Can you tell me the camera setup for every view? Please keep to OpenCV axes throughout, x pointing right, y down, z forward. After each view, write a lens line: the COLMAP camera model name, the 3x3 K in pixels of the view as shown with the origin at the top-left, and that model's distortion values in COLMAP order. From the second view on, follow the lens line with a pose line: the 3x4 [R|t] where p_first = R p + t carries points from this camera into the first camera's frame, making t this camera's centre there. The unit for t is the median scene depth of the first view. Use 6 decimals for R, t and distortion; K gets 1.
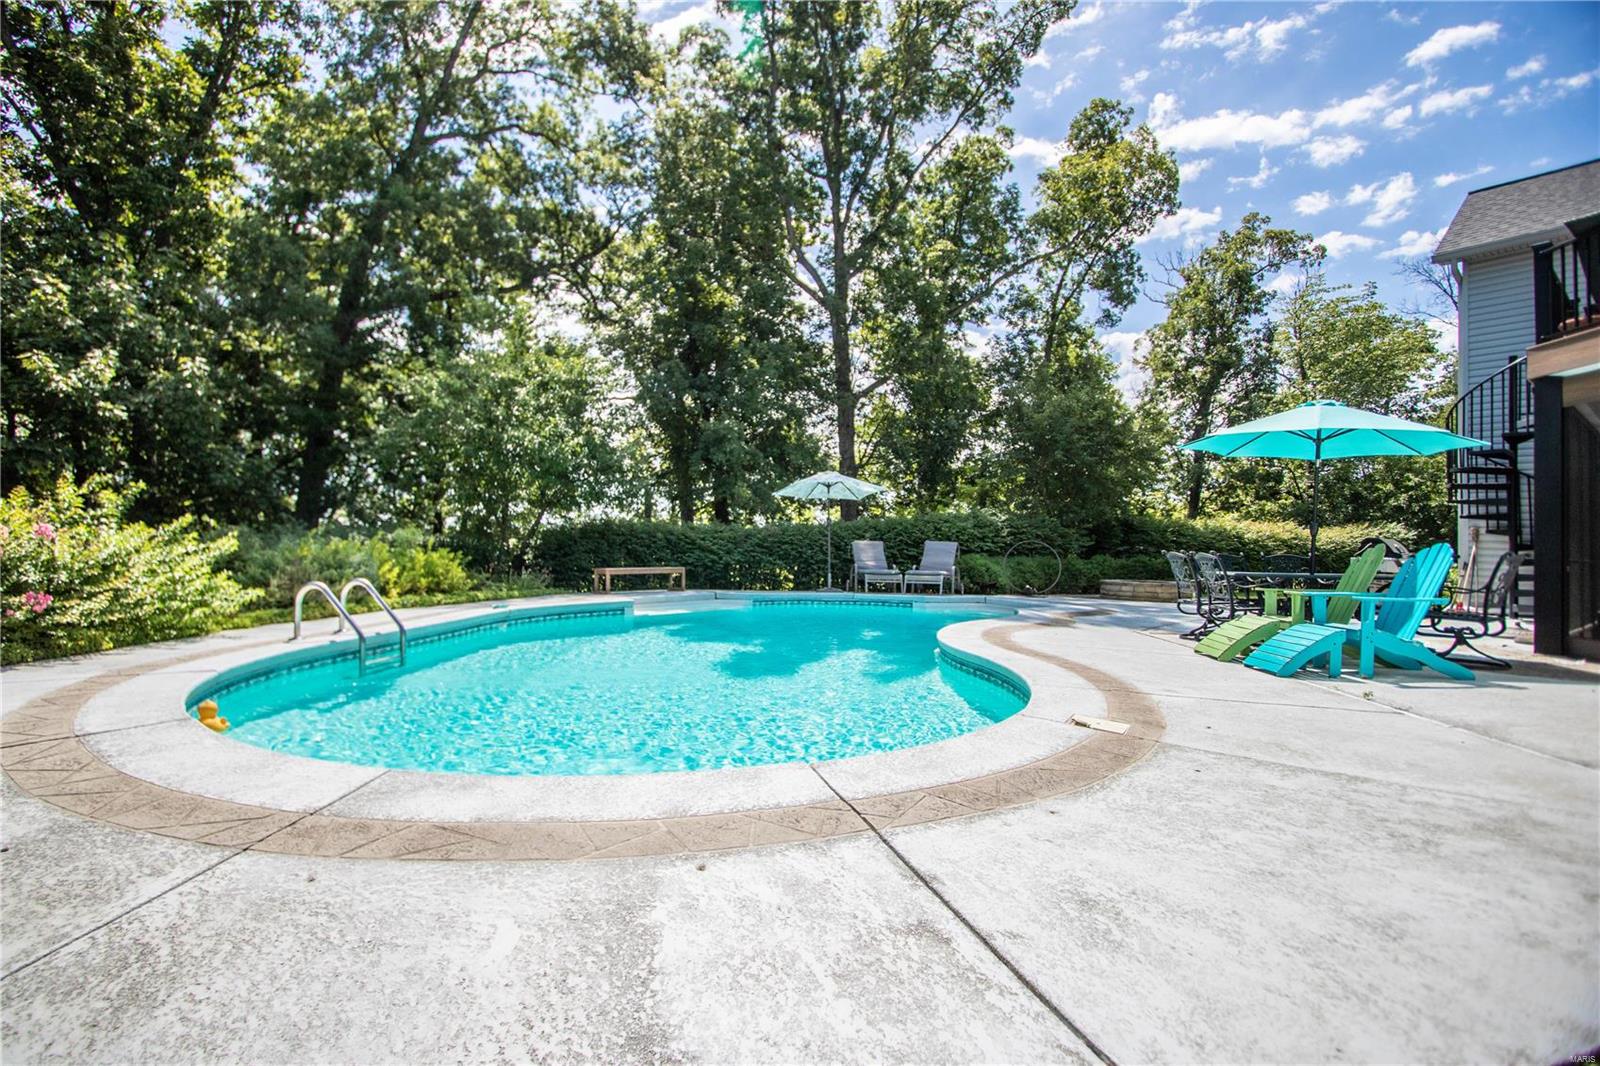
lens RADIAL K [[719.9, 0, 767.5], [0, 719.9, 529.4], [0, 0, 1]] dist [-0.013428, 0.000073]
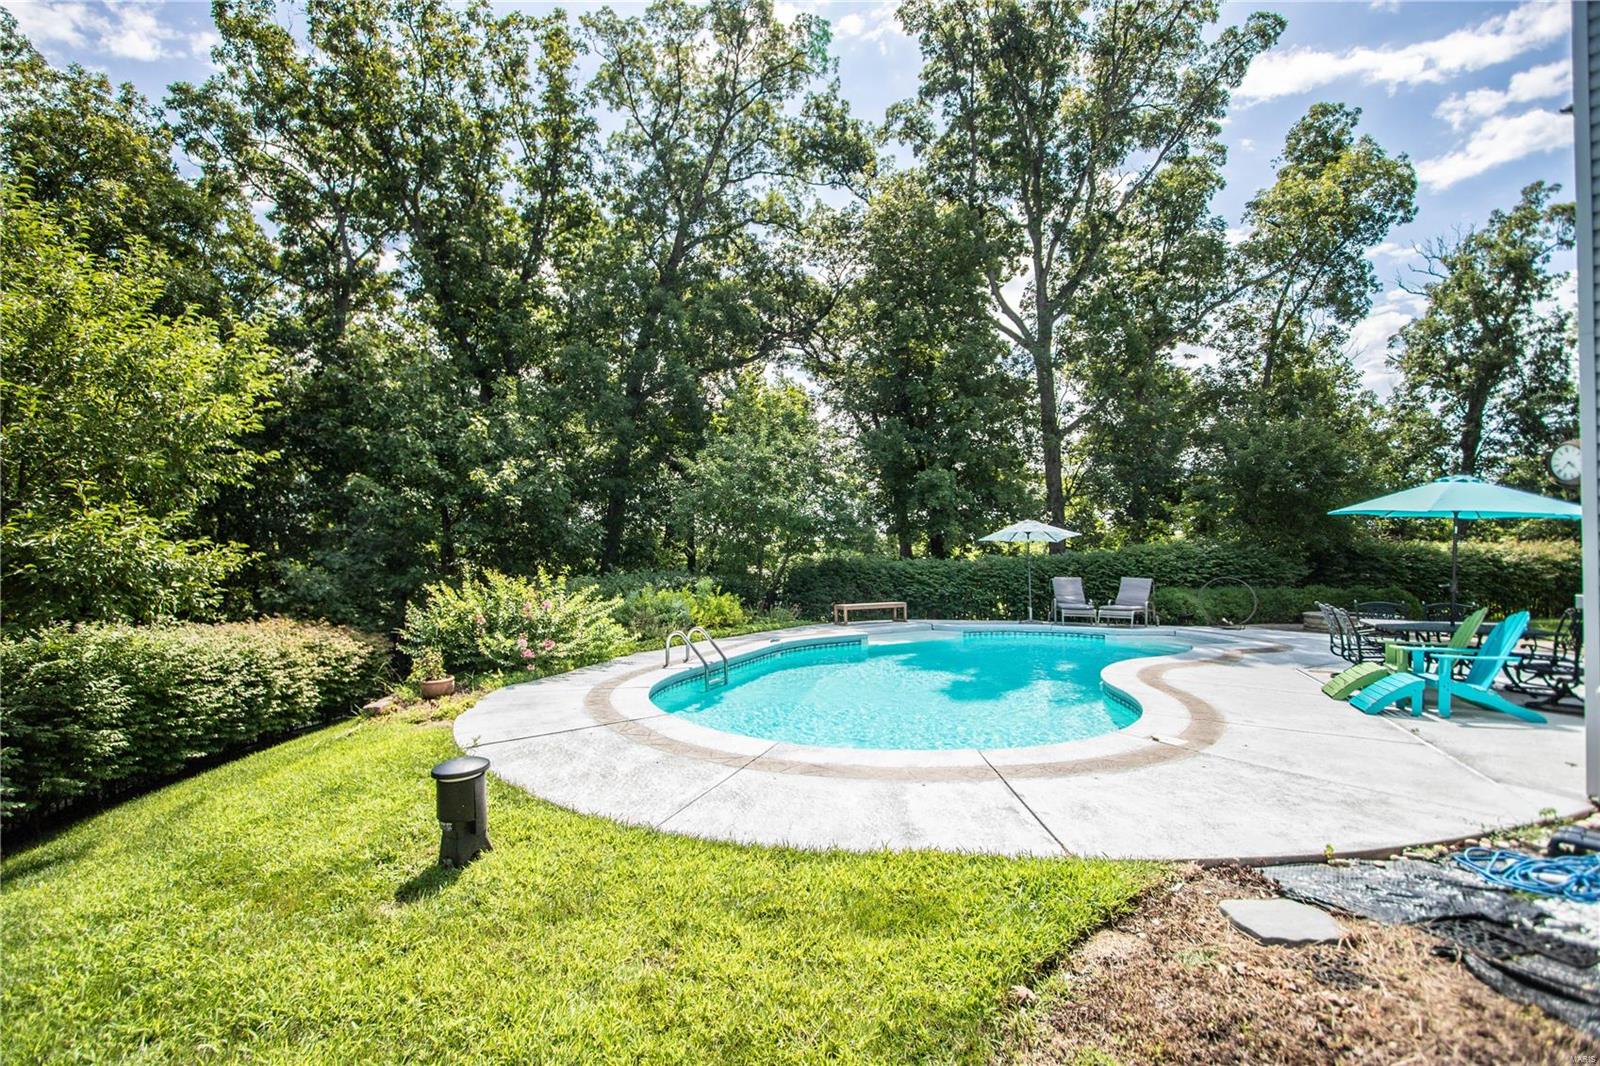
lens RADIAL K [[716.0, 0, 782.5], [0, 716.0, 538.6], [0, 0, 1]] dist [-0.016482, 0.000302]
pose [[0.961583, -0.023938, -0.273470, 0.011769], [0.023750, 0.999710, -0.003999, -0.035527], [0.273486, -0.002650, 0.961872, -0.142649]]
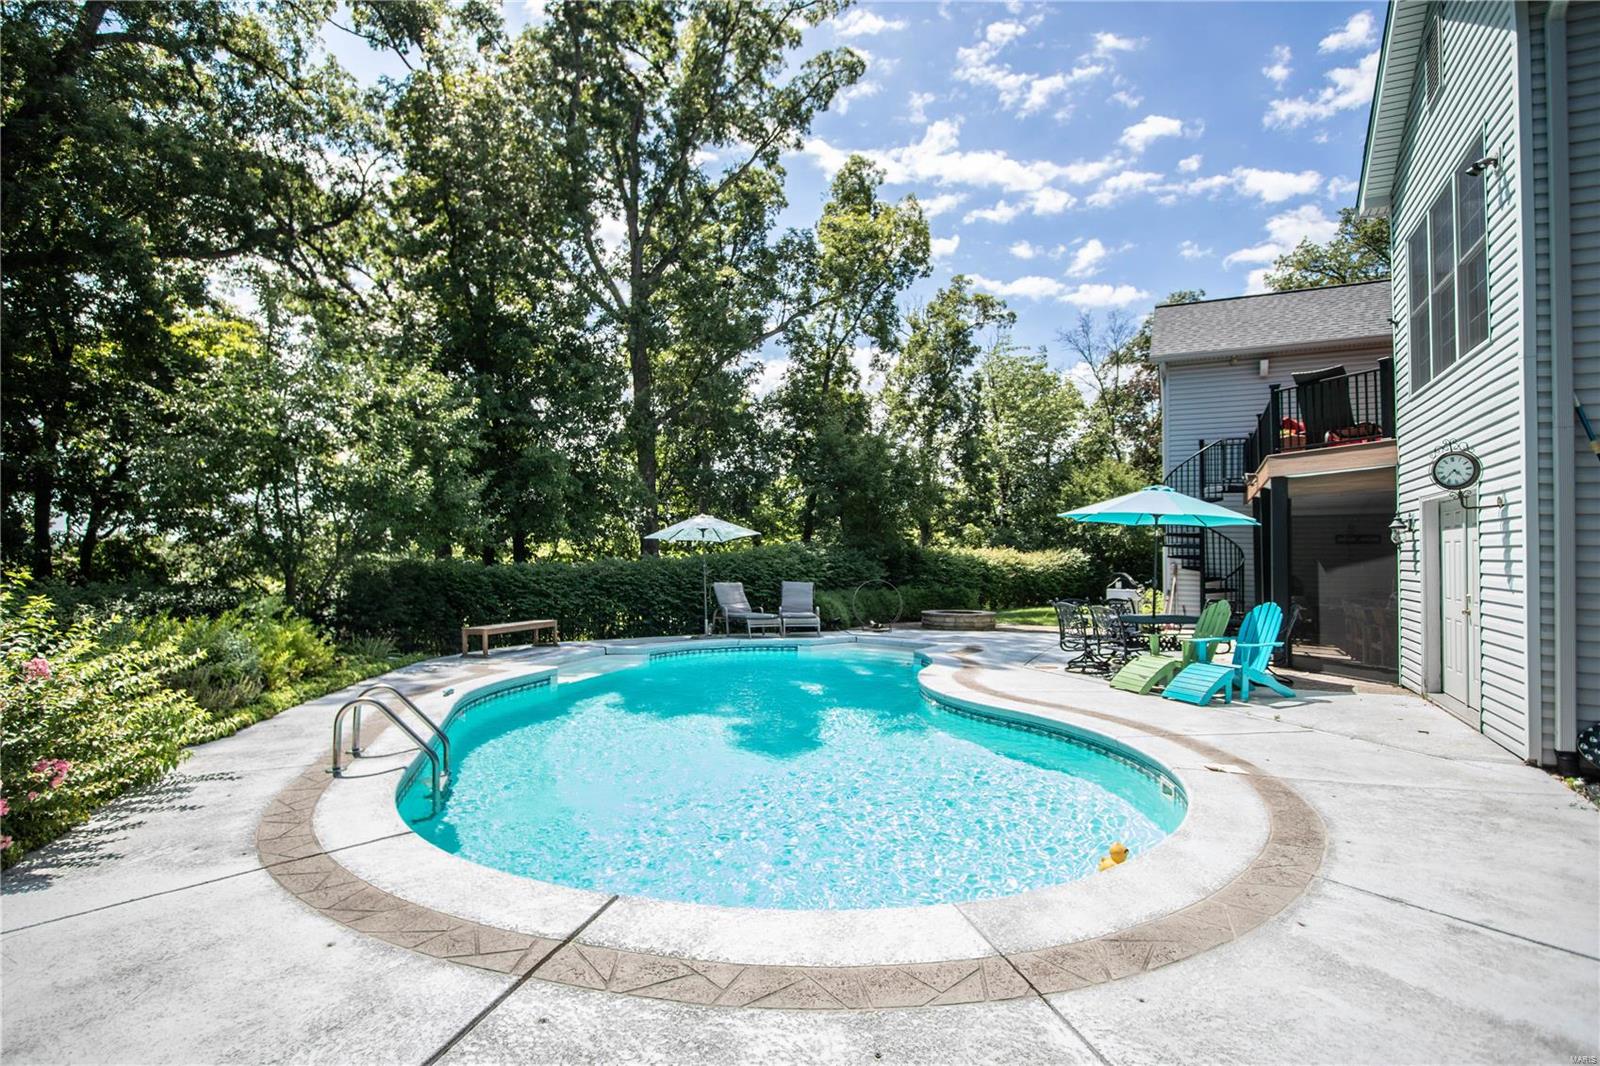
lens RADIAL K [[768.0, 0, 780.2], [0, 768.0, 534.3], [0, 0, 1]] dist [-0.003521, -0.000660]
pose [[0.906392, -0.000312, 0.422437, -0.170131], [0.002353, 0.999988, -0.004309, -0.031916], [-0.422430, 0.004899, 0.906382, 0.002323]]
